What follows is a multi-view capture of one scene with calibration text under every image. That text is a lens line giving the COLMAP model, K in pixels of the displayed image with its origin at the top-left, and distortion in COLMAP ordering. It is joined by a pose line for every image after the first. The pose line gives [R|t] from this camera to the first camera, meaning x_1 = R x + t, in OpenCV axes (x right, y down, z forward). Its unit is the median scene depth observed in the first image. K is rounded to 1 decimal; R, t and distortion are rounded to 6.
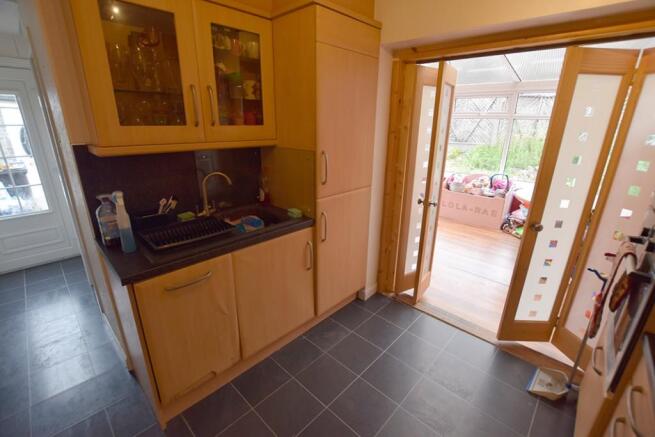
lens RADIAL K [[288.9, 0, 332.7], [0, 288.9, 218.1], [0, 0, 1]] dist [-0.031004, 0.000027]
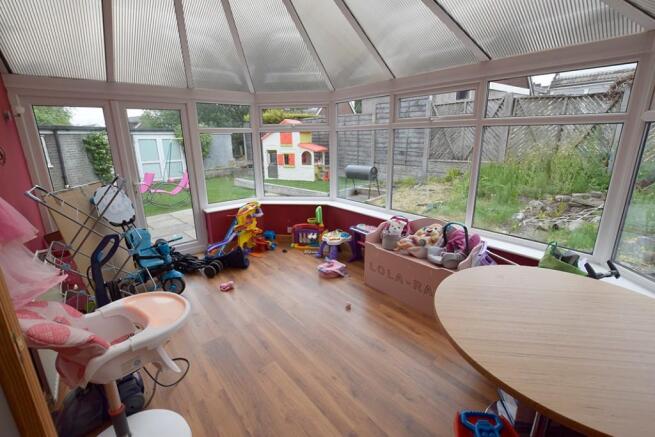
lens RADIAL K [[288.9, 0, 332.7], [0, 288.9, 218.1], [0, 0, 1]] dist [-0.031004, 0.000027]
pose [[0.993063, 0.006871, -0.117381, 0.397122], [-0.013119, 0.998533, -0.052532, -0.127467], [0.116848, 0.053707, 0.991697, 0.398504]]
